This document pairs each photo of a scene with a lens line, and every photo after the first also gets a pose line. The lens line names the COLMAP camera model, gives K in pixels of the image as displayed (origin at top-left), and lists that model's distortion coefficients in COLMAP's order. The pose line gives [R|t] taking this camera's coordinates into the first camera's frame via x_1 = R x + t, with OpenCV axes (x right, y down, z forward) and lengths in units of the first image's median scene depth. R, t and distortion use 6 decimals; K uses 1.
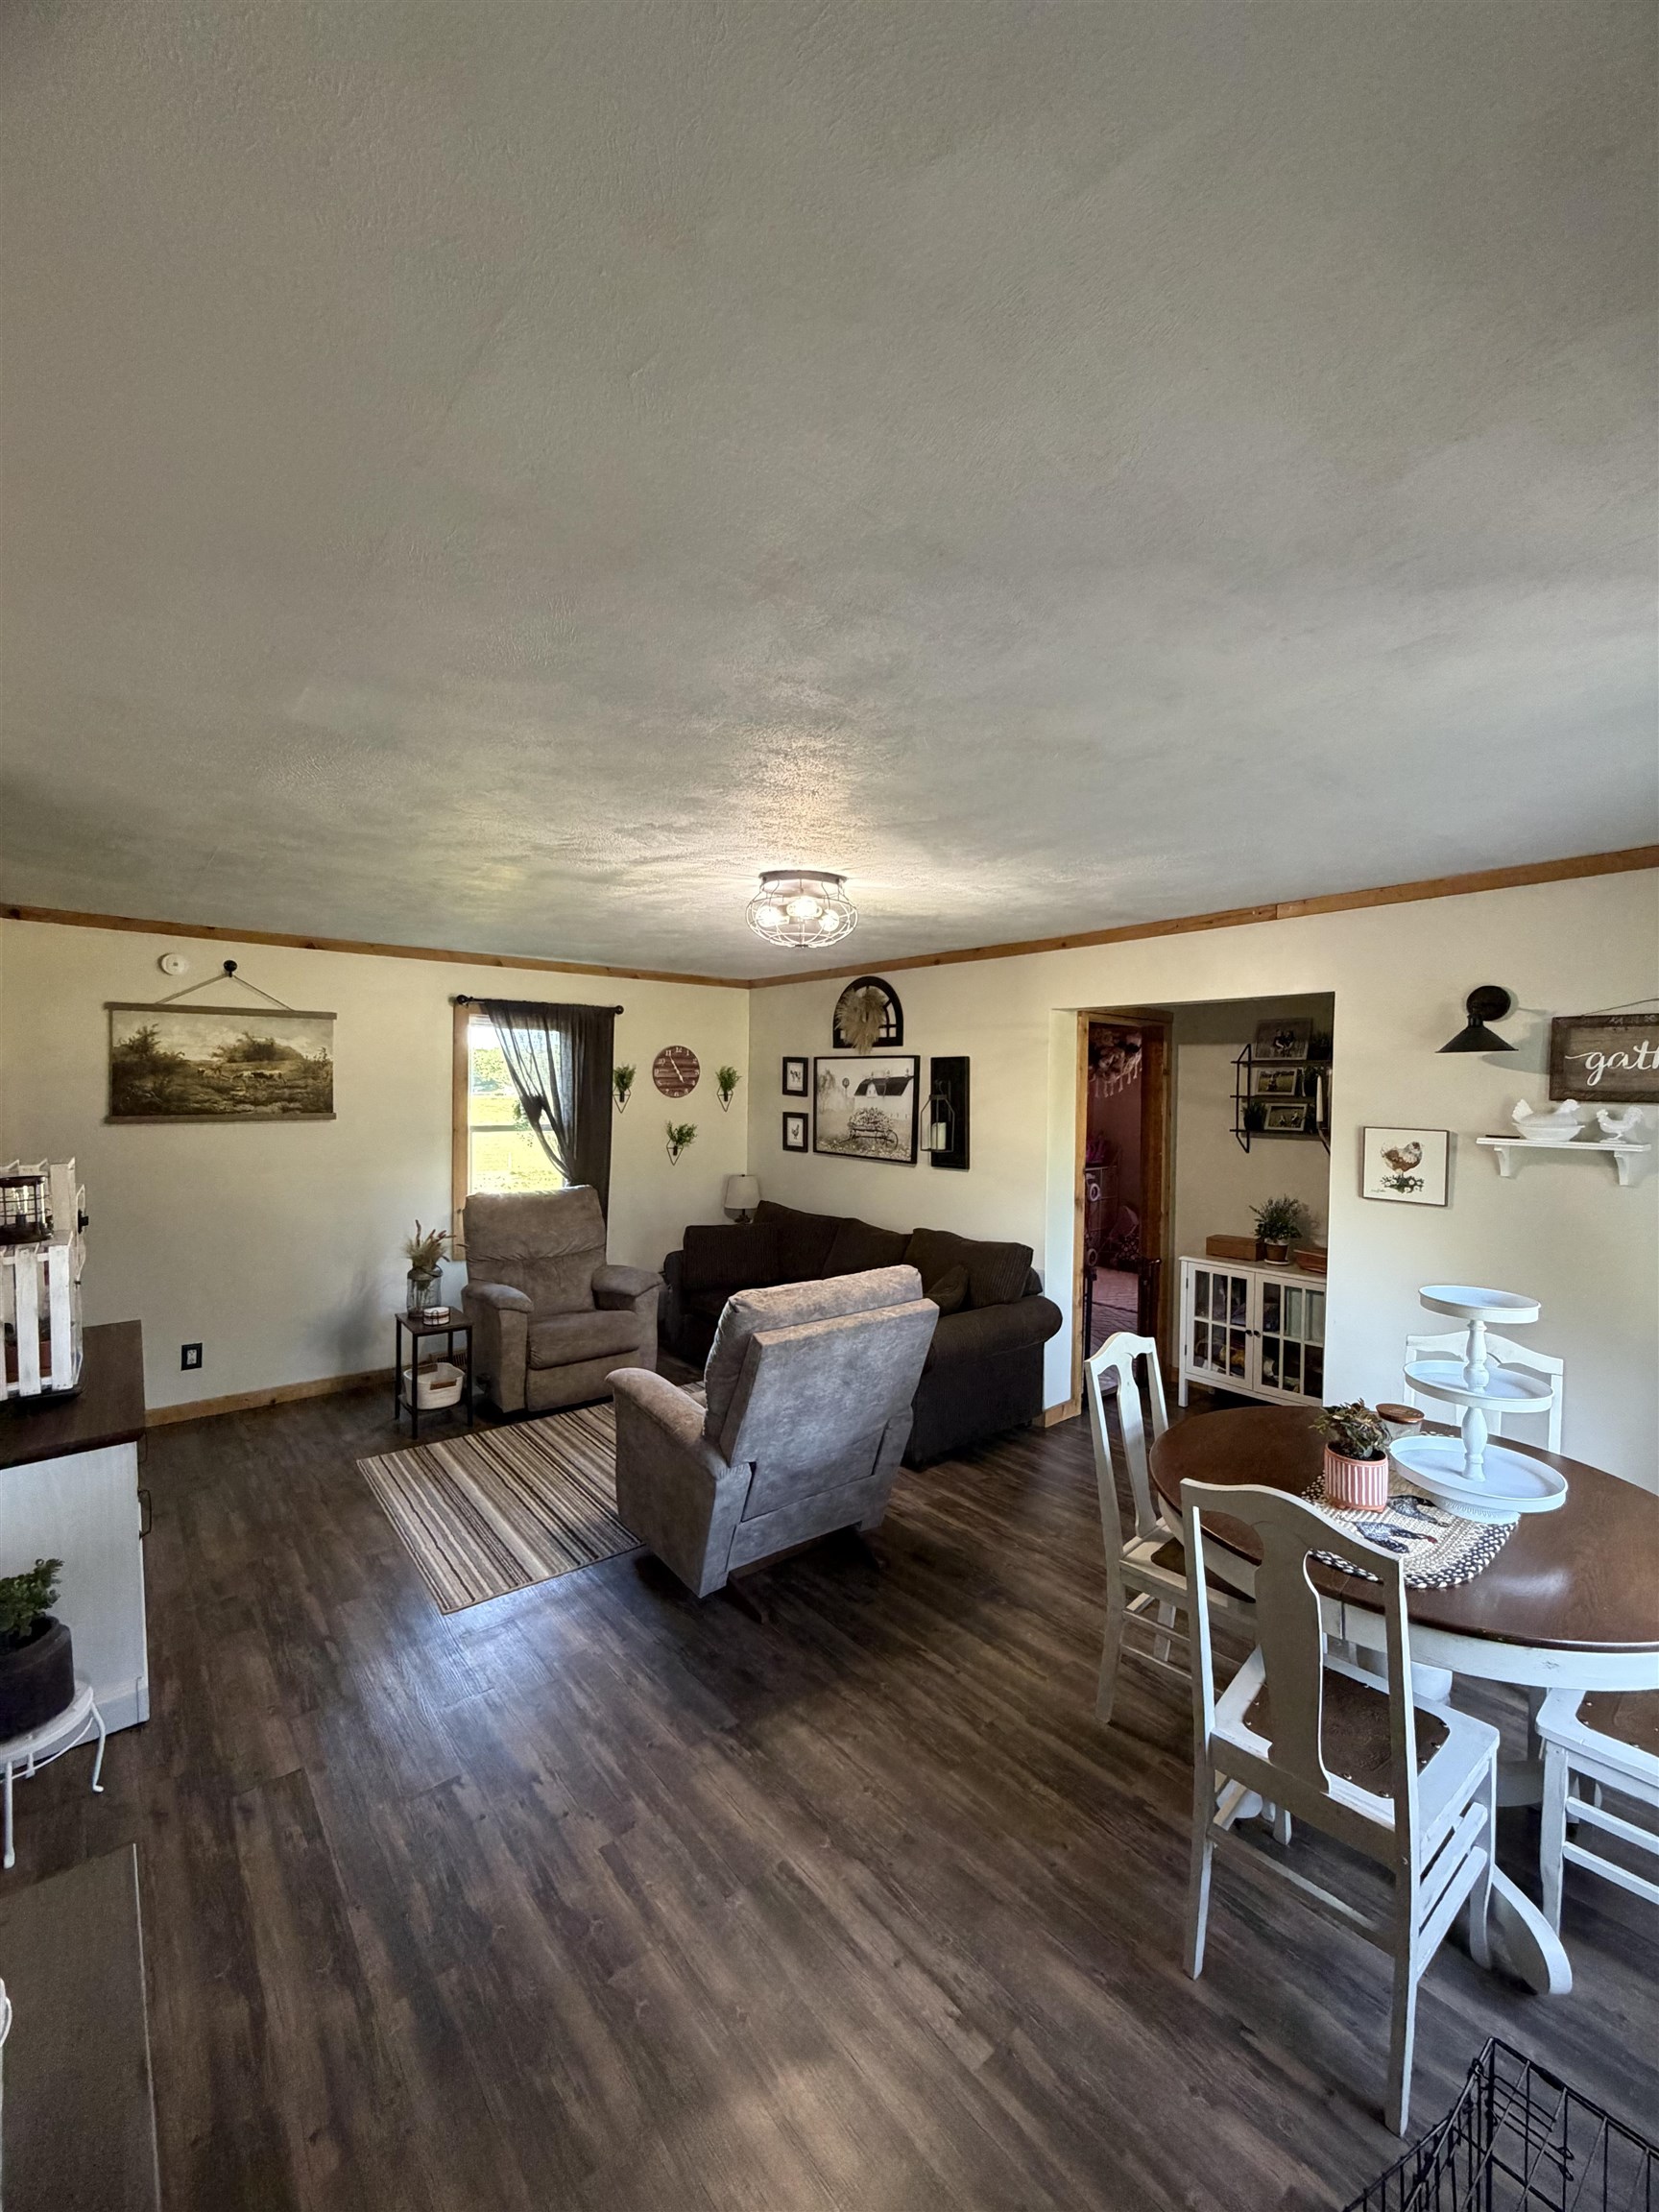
lens RADIAL K [[887.2, 0, 839.3], [0, 887.2, 1099.1], [0, 0, 1]] dist [0.000587, -0.000497]
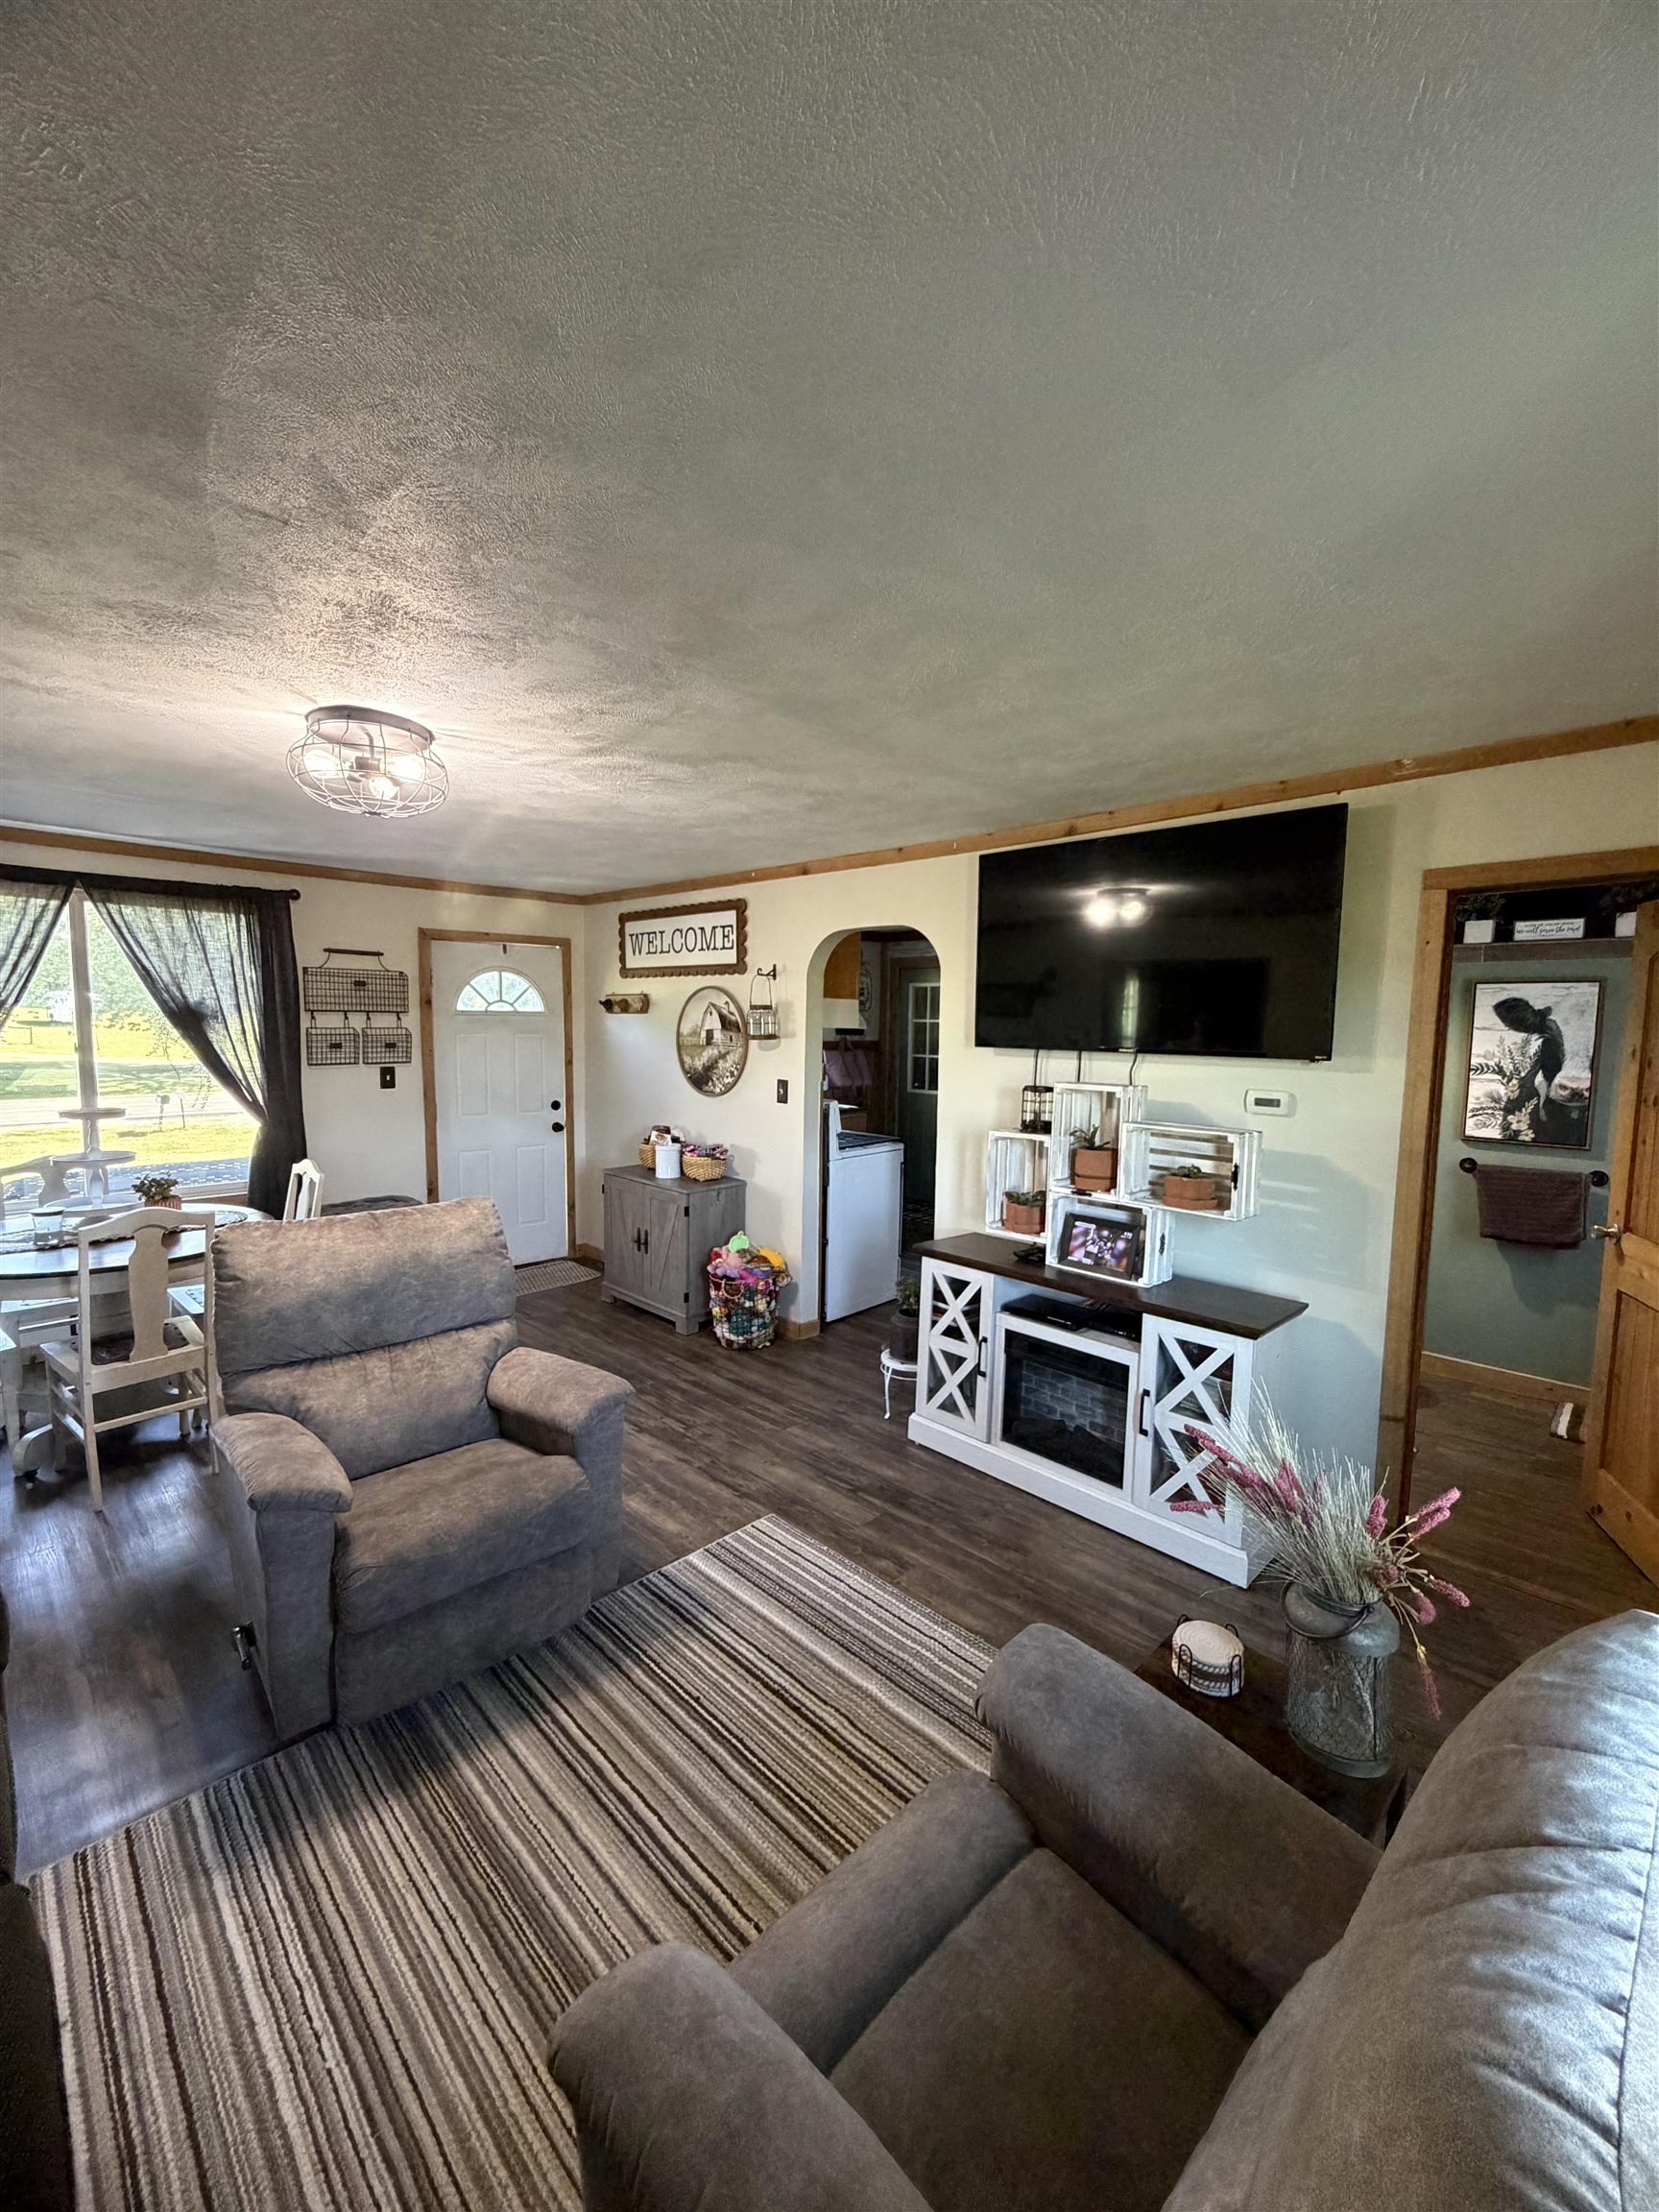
lens RADIAL K [[887.2, 0, 832.8], [0, 887.2, 1102.7], [0, 0, 1]] dist [0.000587, -0.000497]
pose [[-0.994322, -0.015782, -0.105232, -0.350522], [-0.027184, 0.993799, 0.107814, -0.015719], [0.102878, 0.110062, -0.988586, 1.749557]]
